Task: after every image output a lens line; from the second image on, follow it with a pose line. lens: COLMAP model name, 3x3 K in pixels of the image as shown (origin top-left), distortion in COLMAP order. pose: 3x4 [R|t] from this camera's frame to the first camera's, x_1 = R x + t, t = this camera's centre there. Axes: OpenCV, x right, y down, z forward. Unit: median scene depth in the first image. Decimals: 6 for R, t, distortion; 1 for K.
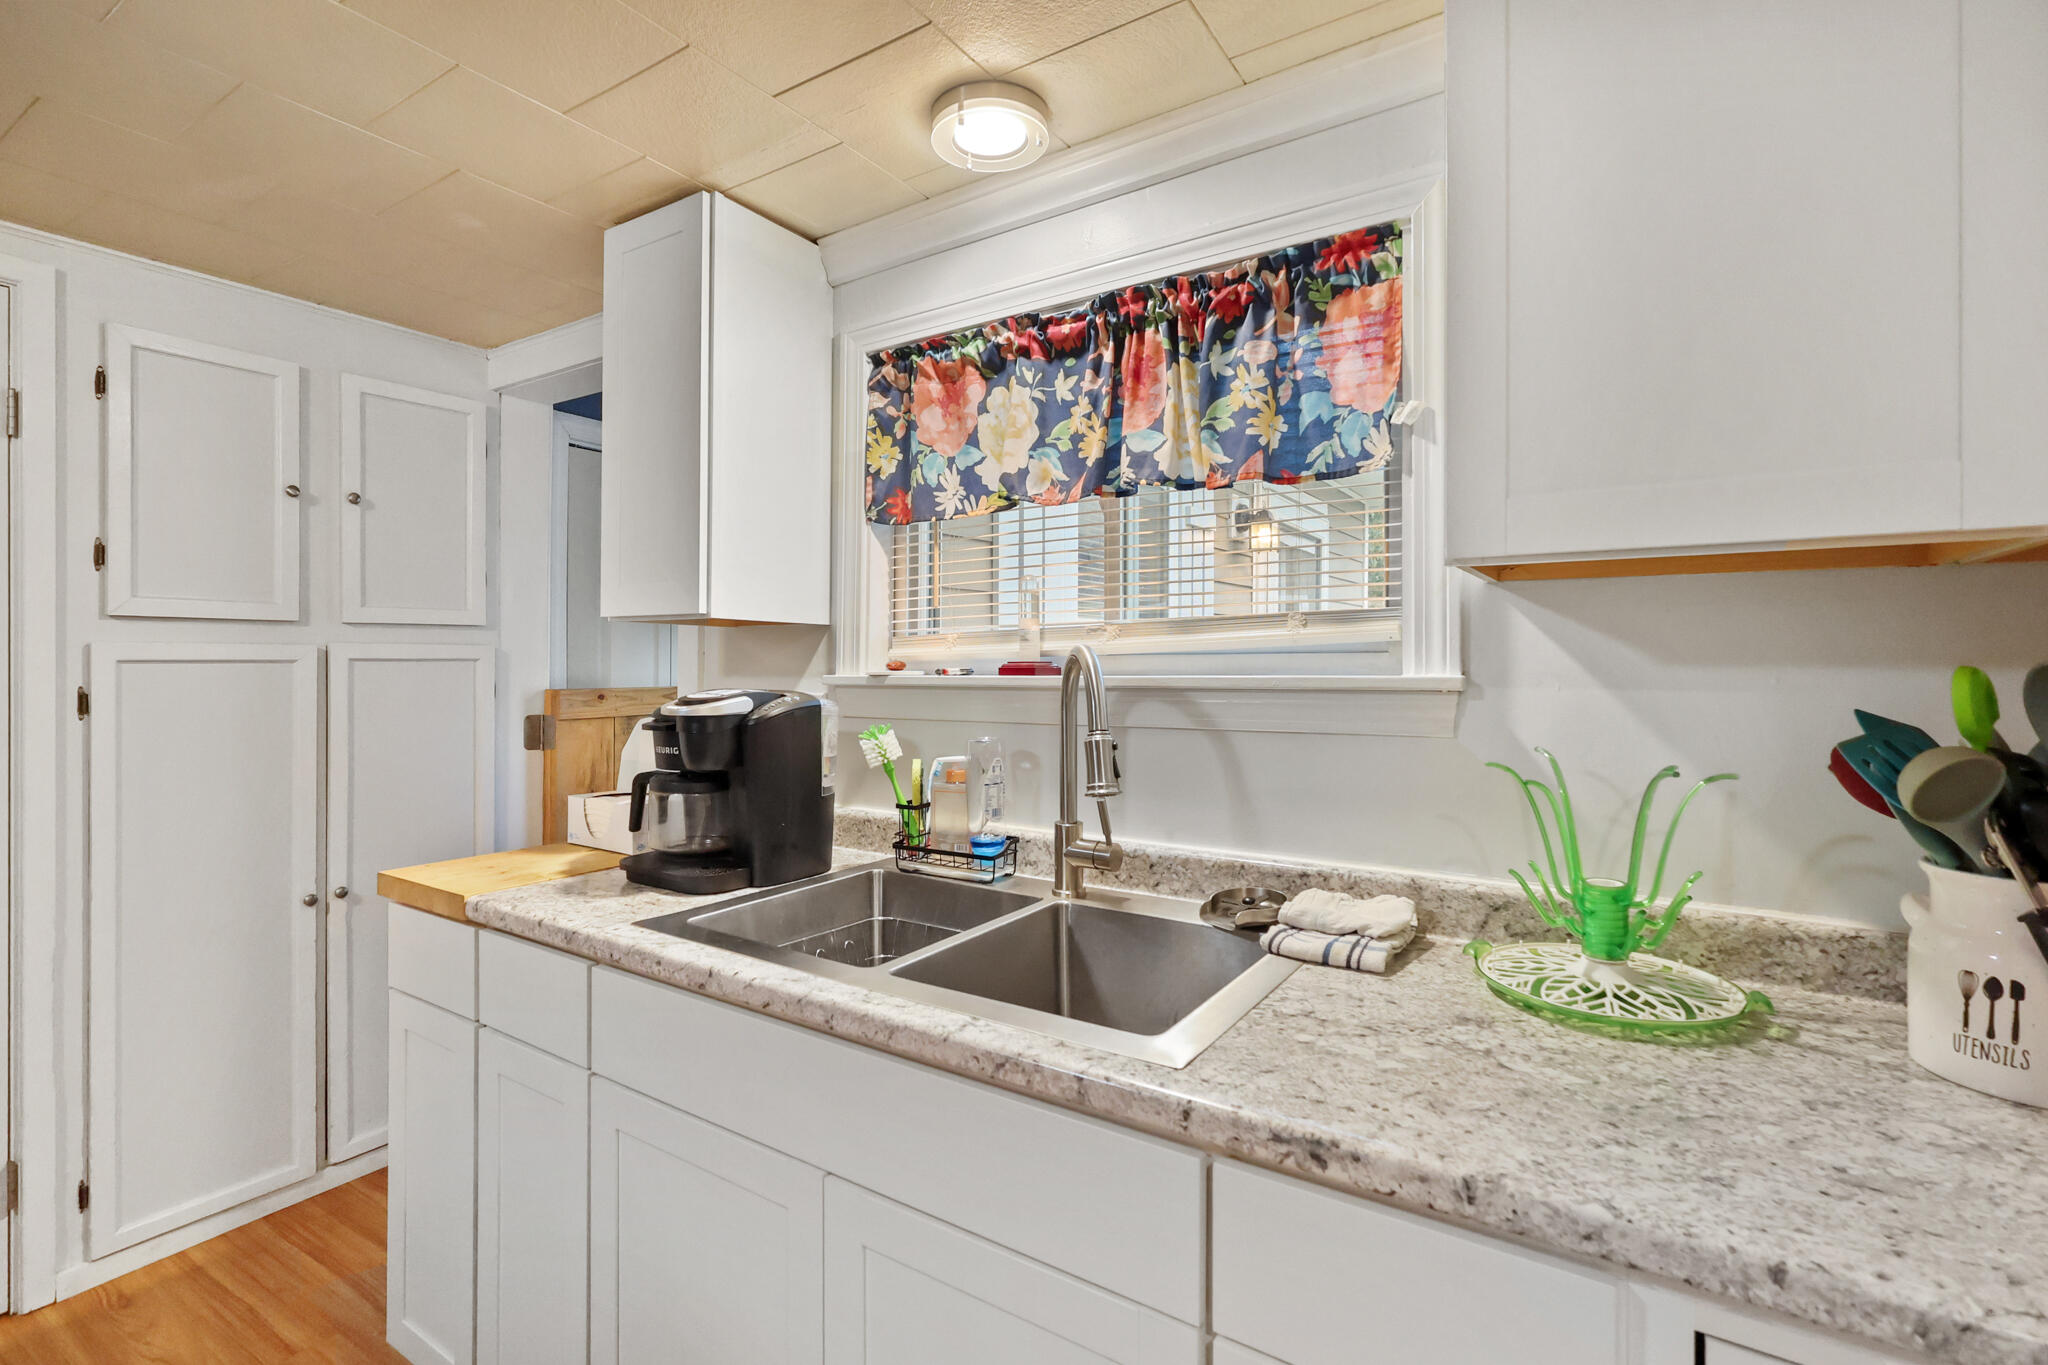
lens RADIAL K [[960.4, 0, 1007.0], [0, 960.4, 669.7], [0, 0, 1]] dist [-0.006209, 0.002057]
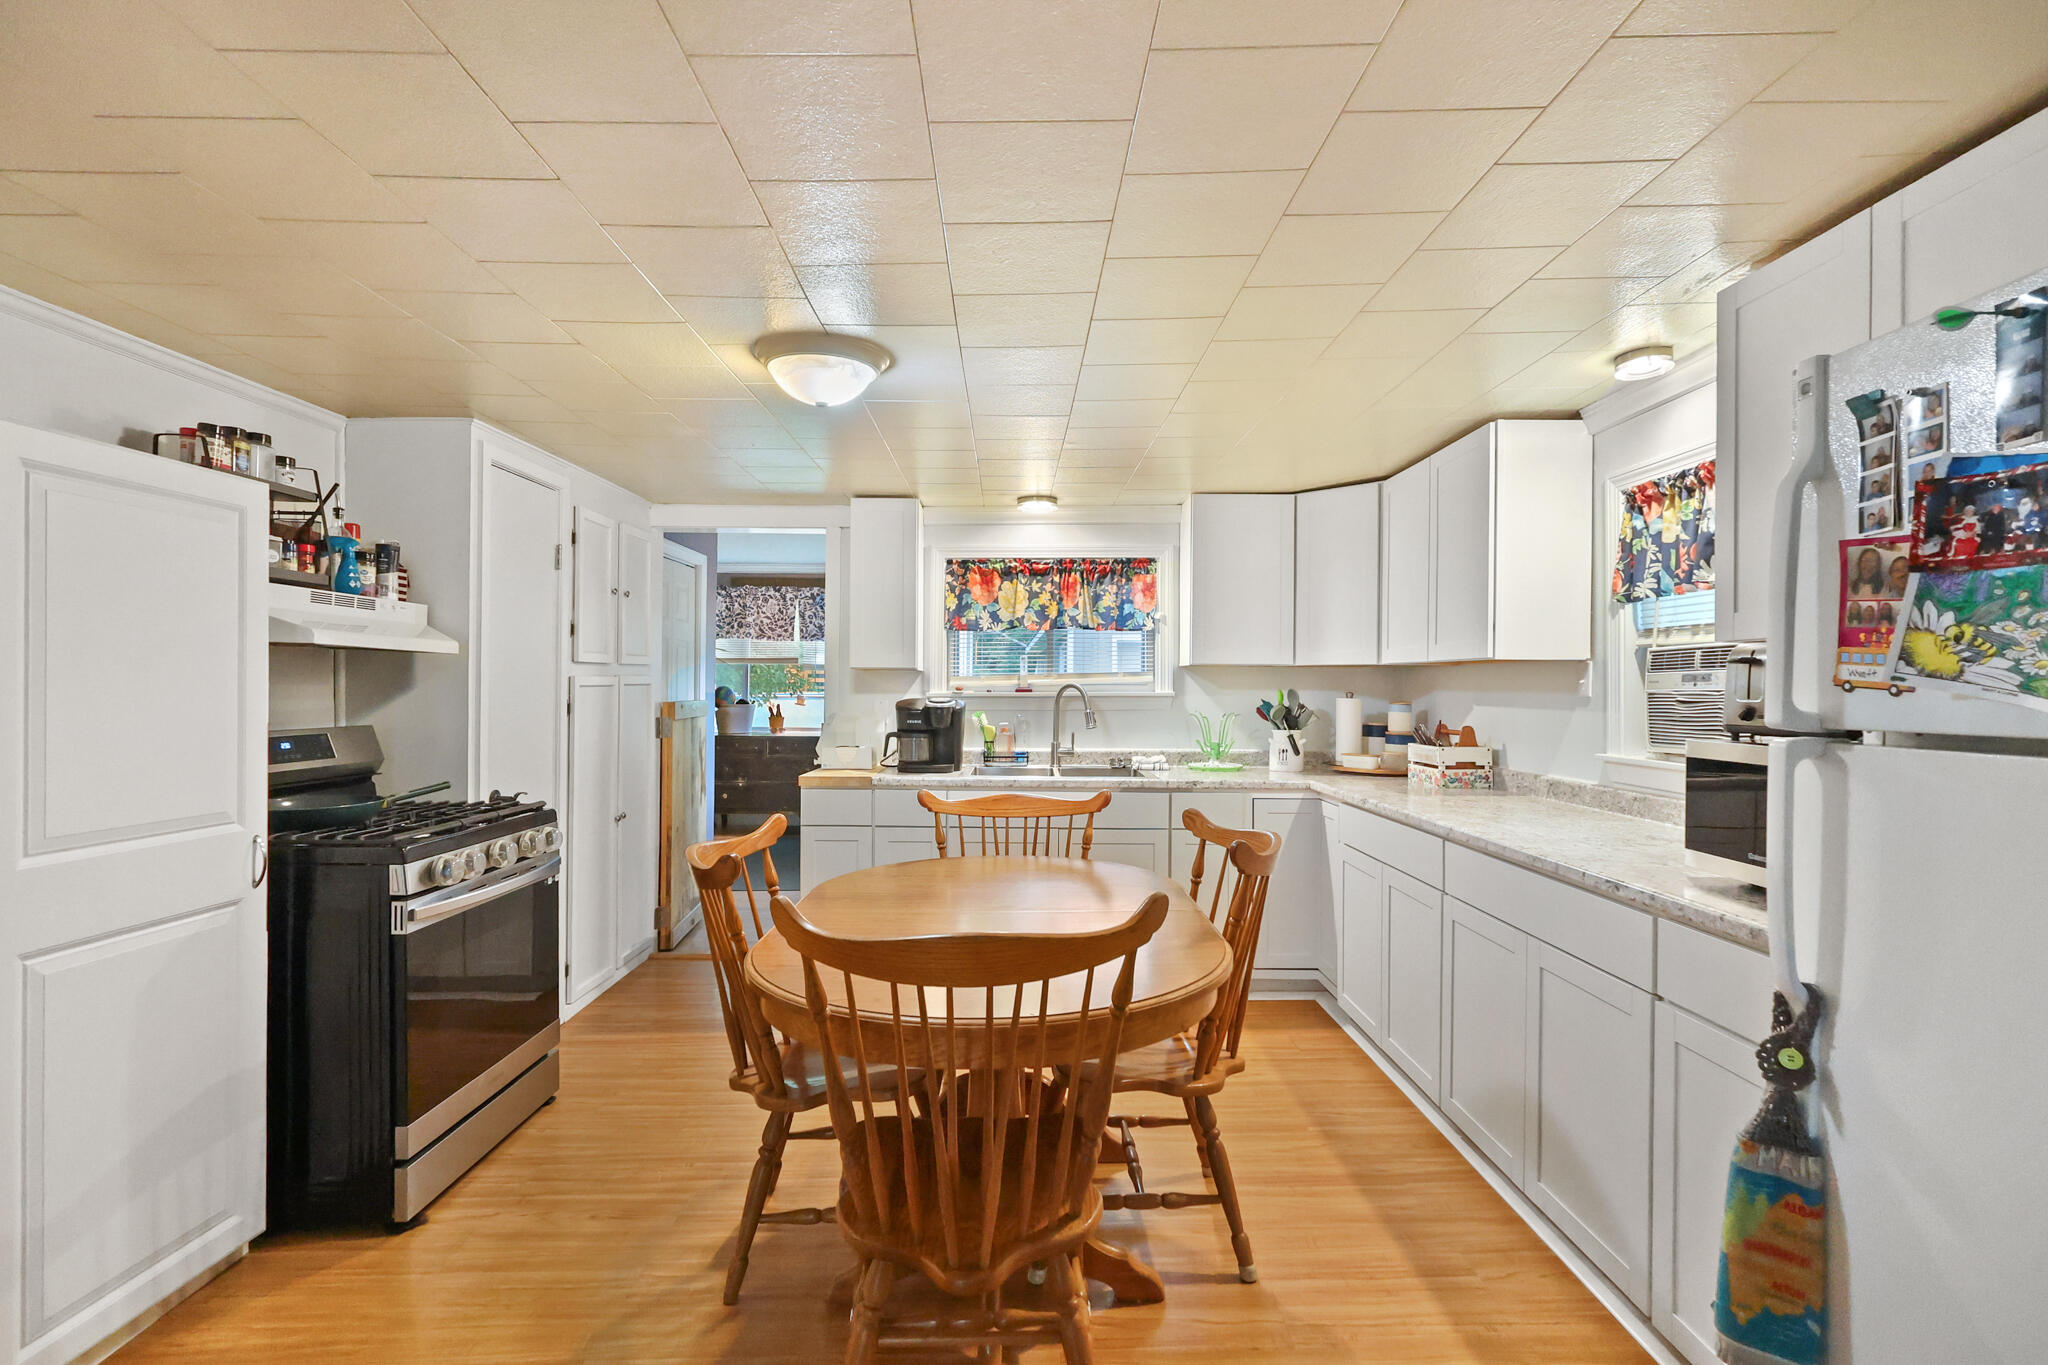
lens RADIAL K [[960.4, 0, 1024.4], [0, 960.4, 693.1], [0, 0, 1]] dist [-0.006209, 0.002057]
pose [[0.828786, -0.002660, 0.559560, -1.496868], [0.000695, 0.999993, 0.003723, -0.002728], [-0.559566, -0.002697, 0.828782, -1.240627]]
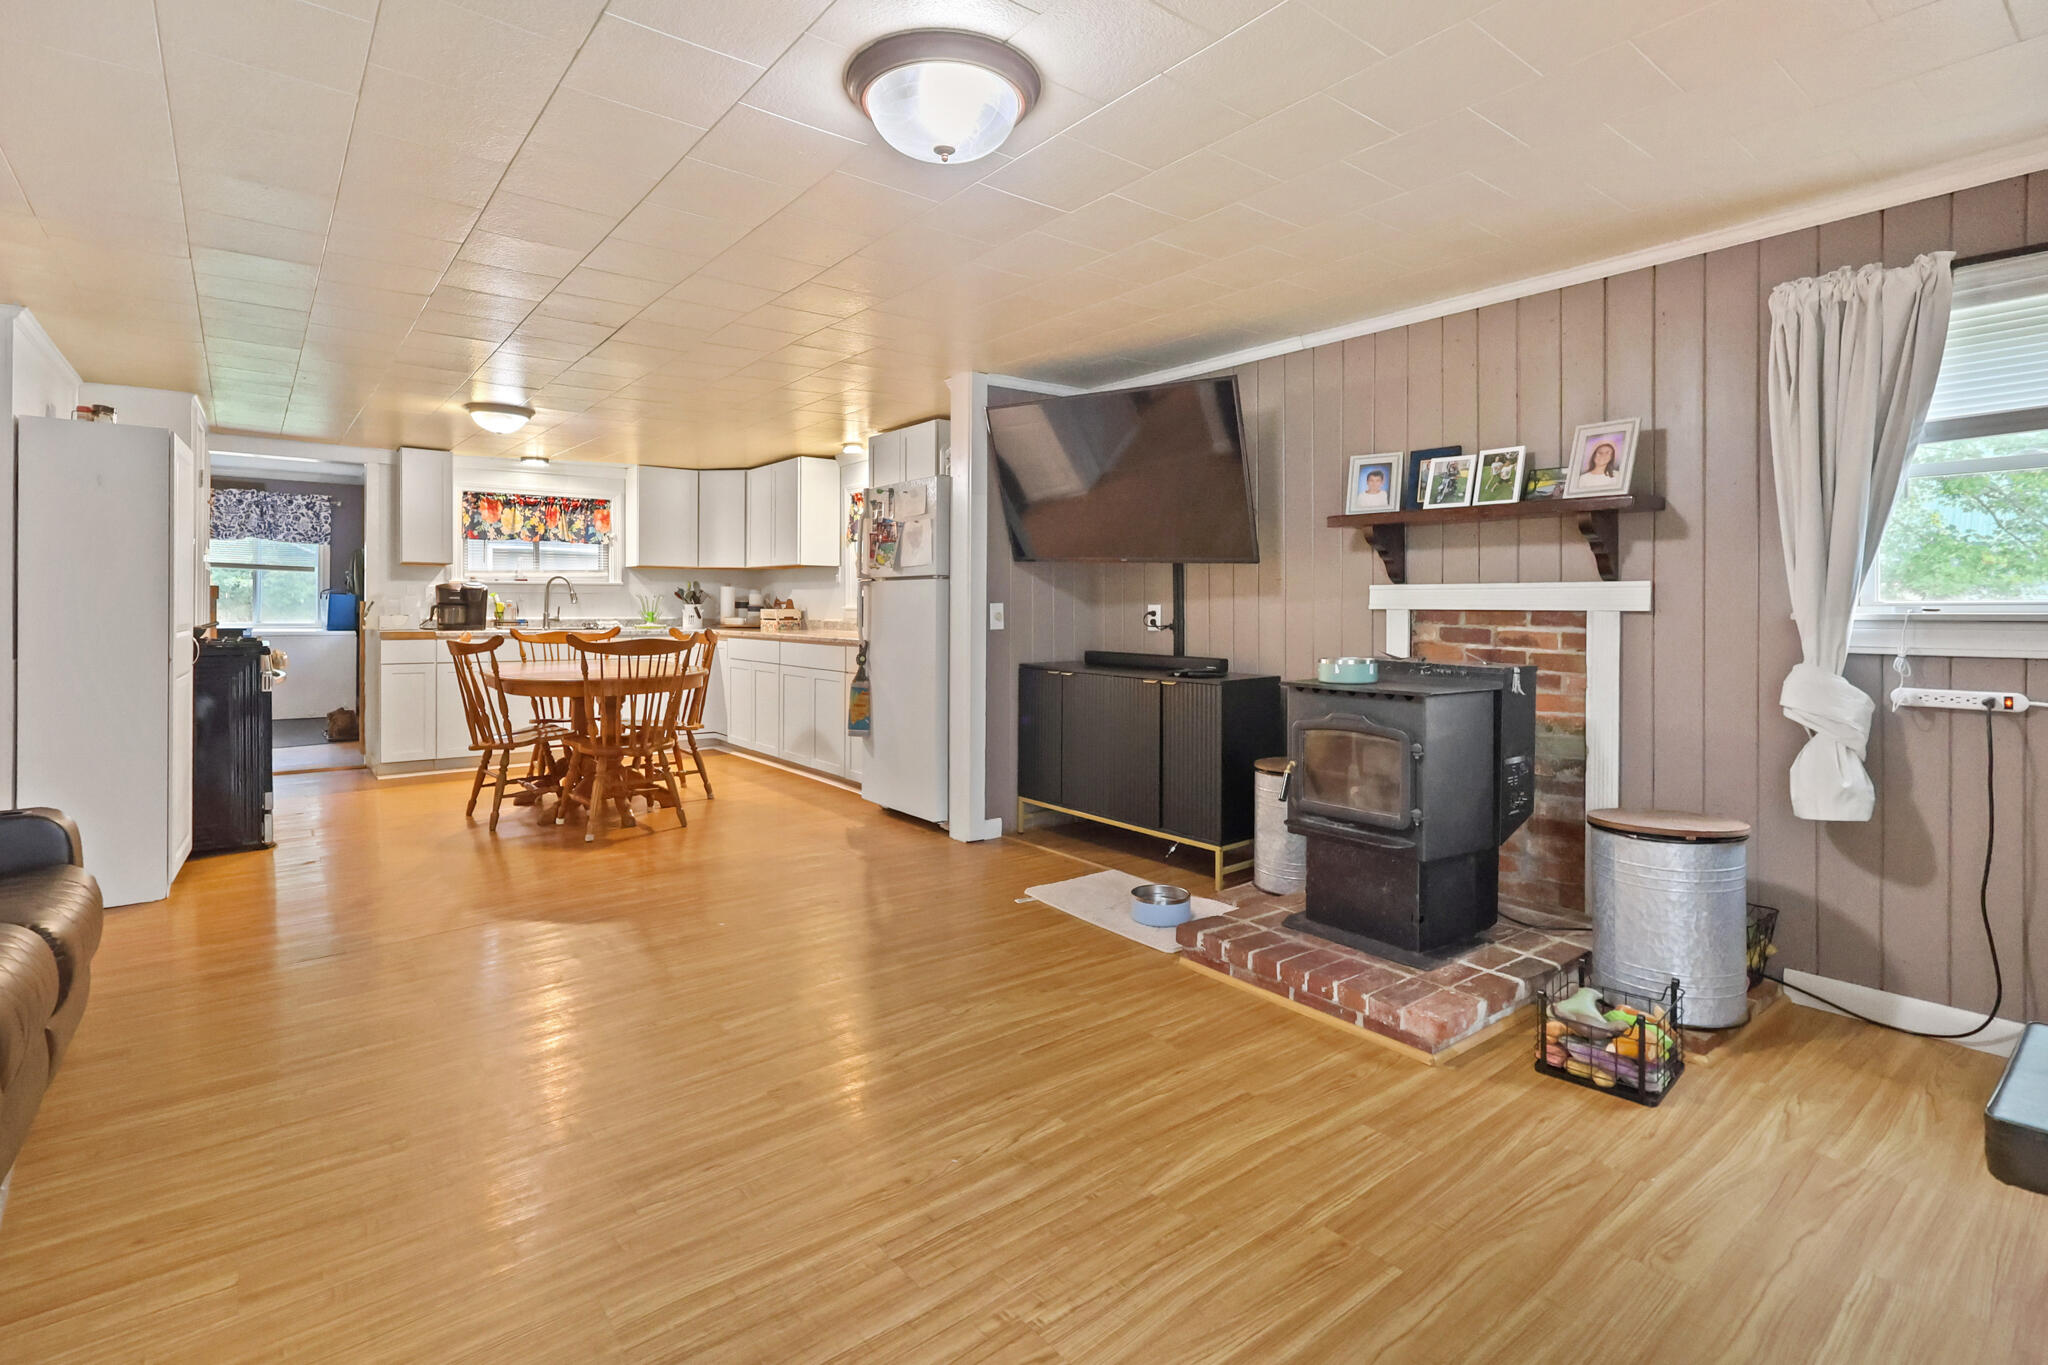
lens RADIAL K [[960.4, 0, 1040.5], [0, 960.4, 622.9], [0, 0, 1]] dist [-0.006209, 0.002057]
pose [[0.286812, -0.018142, 0.957815, -3.353750], [0.001149, 0.999826, 0.018594, 0.113077], [-0.957986, -0.004232, 0.286783, -2.376513]]
